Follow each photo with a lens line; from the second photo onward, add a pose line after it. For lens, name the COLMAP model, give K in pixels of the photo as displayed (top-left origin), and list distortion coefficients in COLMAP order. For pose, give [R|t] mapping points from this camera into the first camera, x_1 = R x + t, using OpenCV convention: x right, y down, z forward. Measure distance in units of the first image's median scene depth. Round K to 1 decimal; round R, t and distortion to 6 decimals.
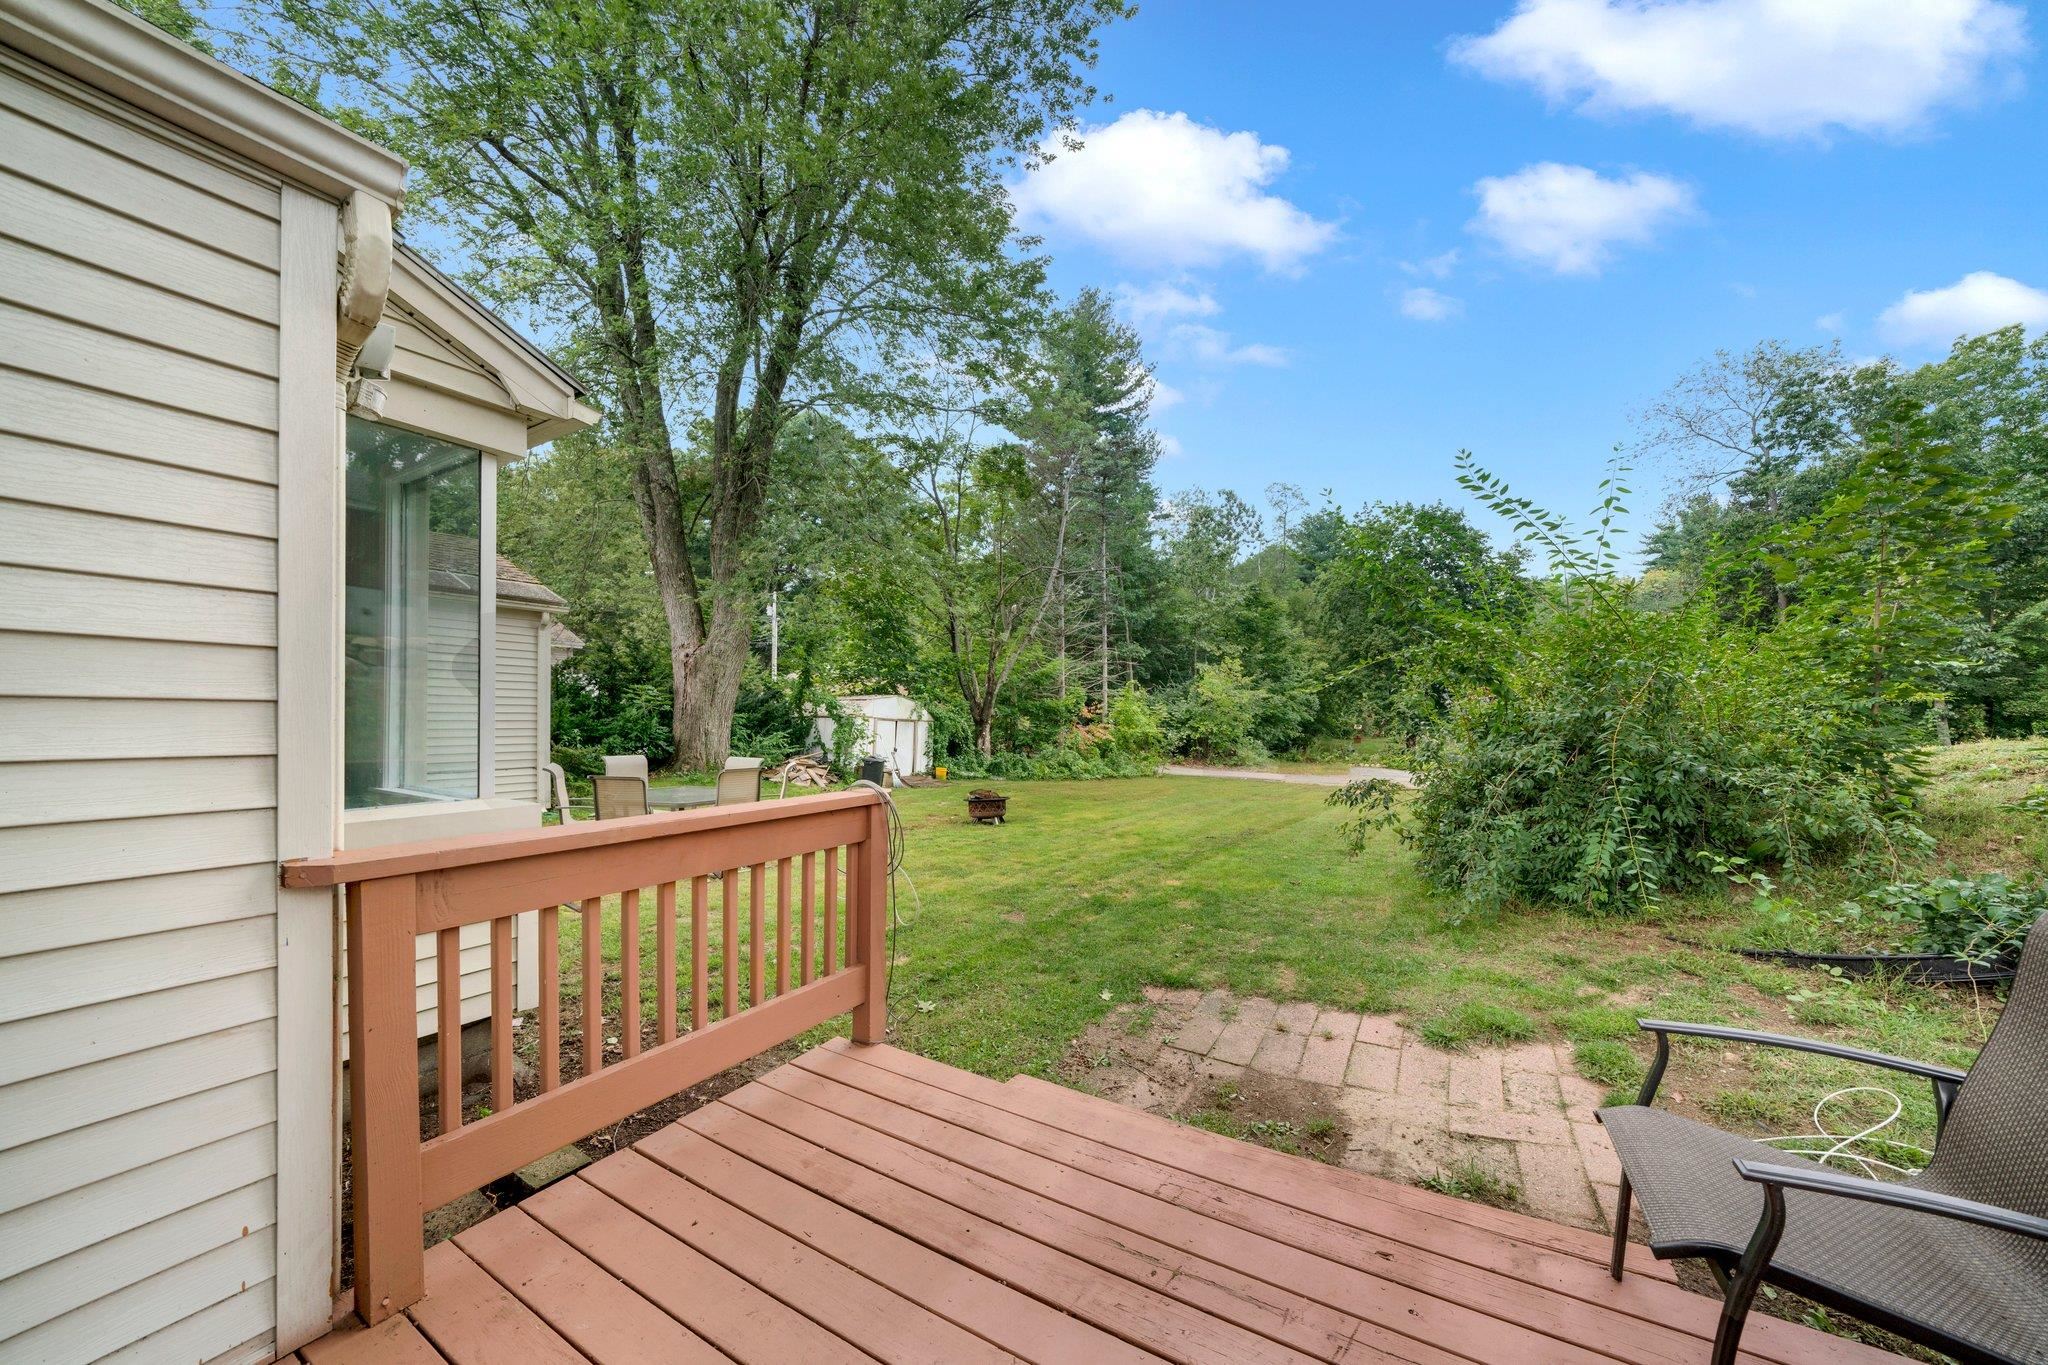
lens RADIAL K [[718.3, 0, 1025.1], [0, 718.3, 714.4], [0, 0, 1]] dist [-0.000192, -0.000001]
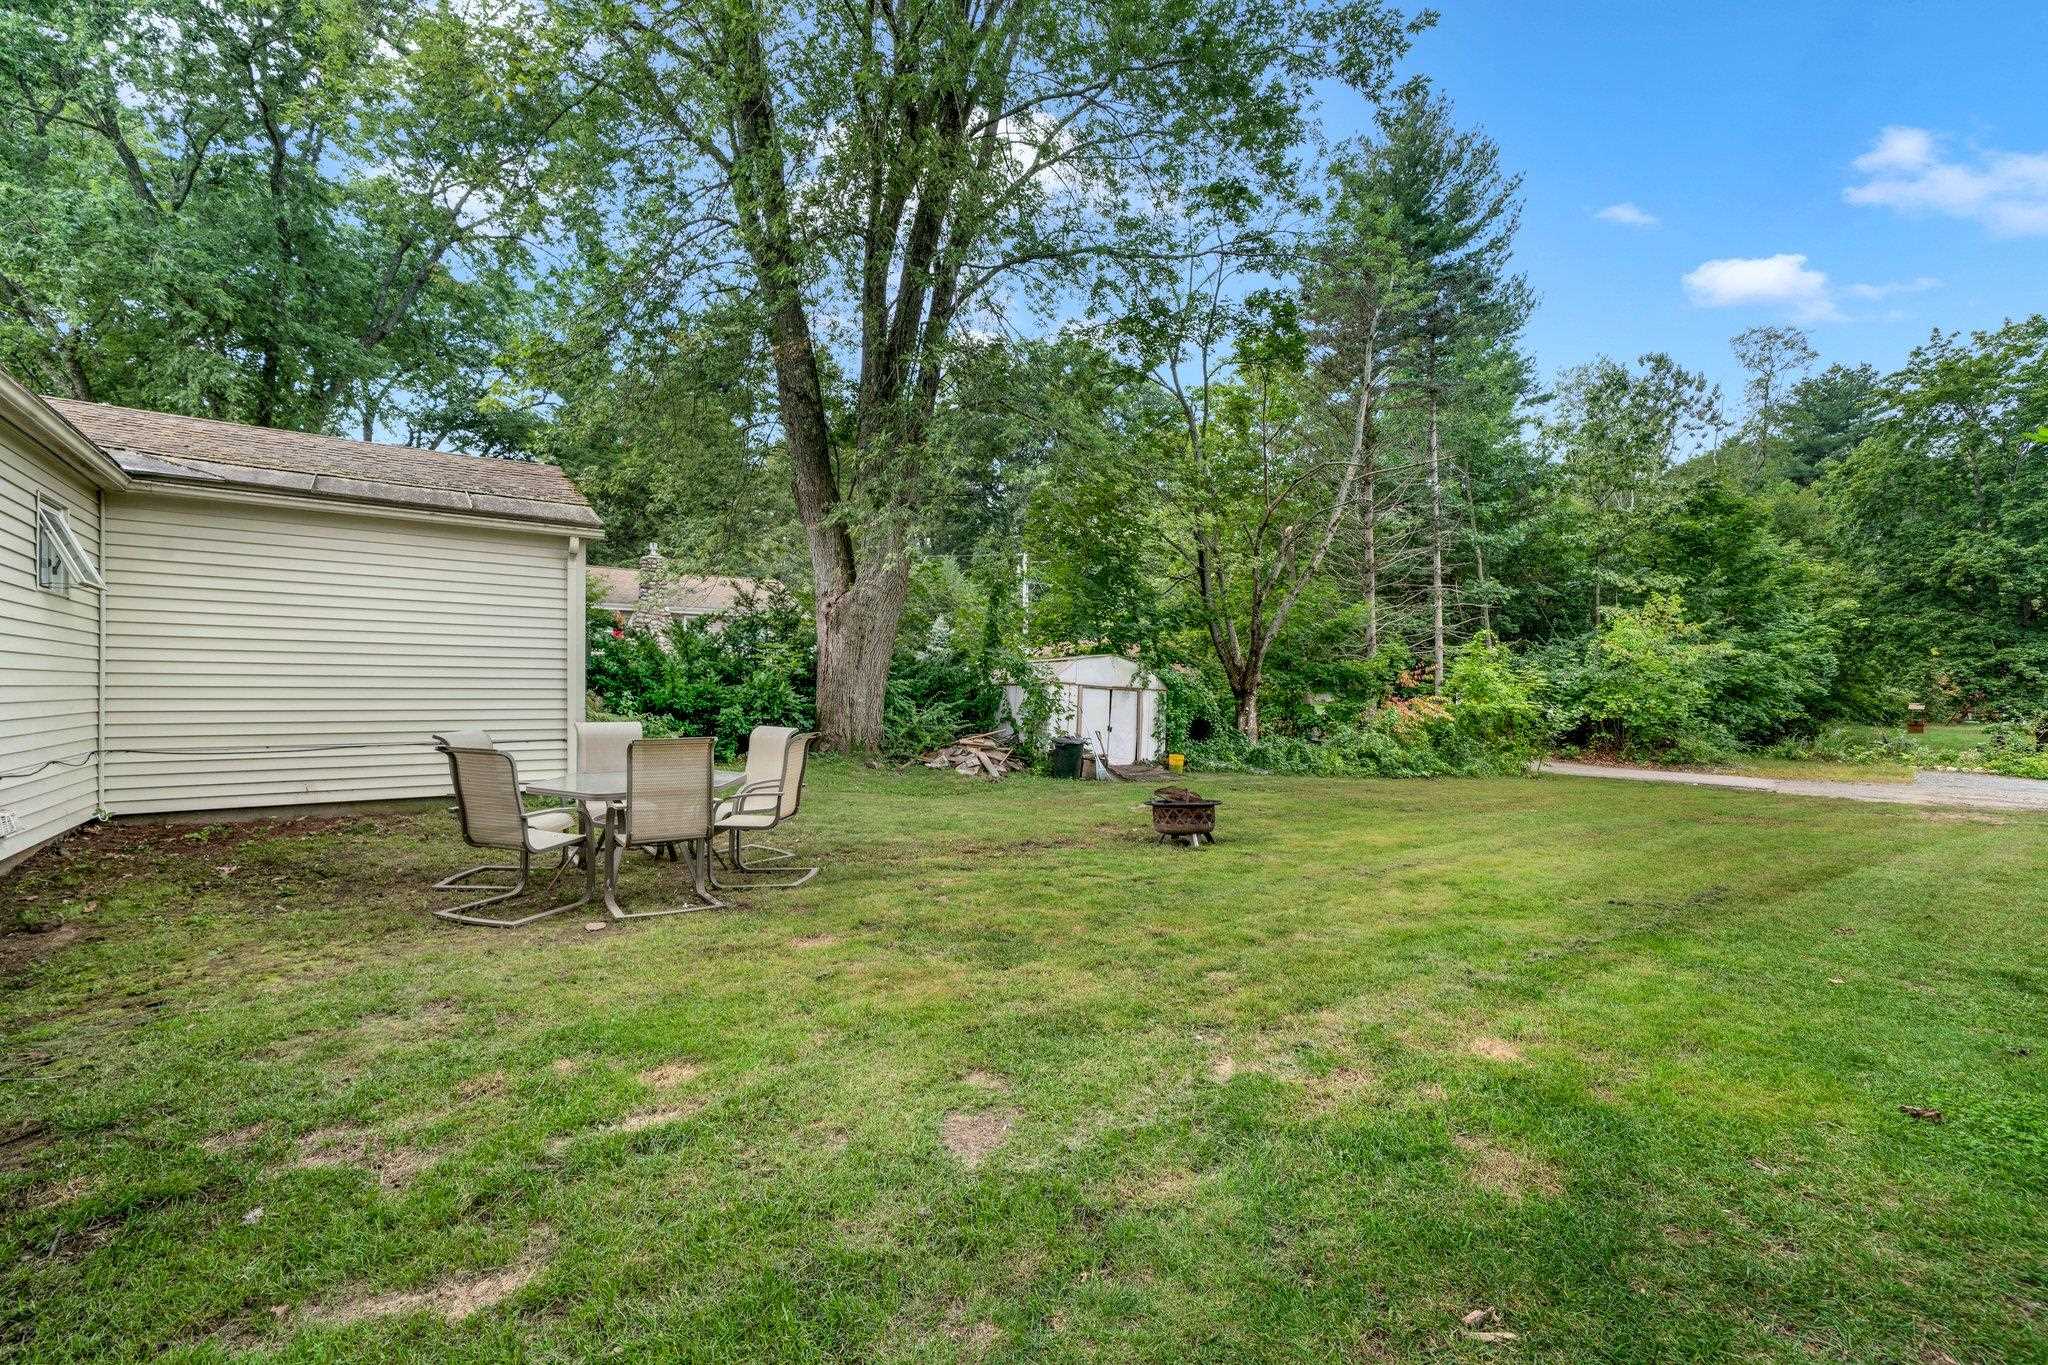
lens RADIAL K [[825.8, 0, 1022.5], [0, 825.8, 685.8], [0, 0, 1]] dist [-0.012764, 0.008445]
pose [[0.927327, -0.010743, -0.374097, 0.037760], [0.005837, 0.999881, -0.014246, 0.012223], [0.374206, 0.011027, 0.927280, 0.134094]]
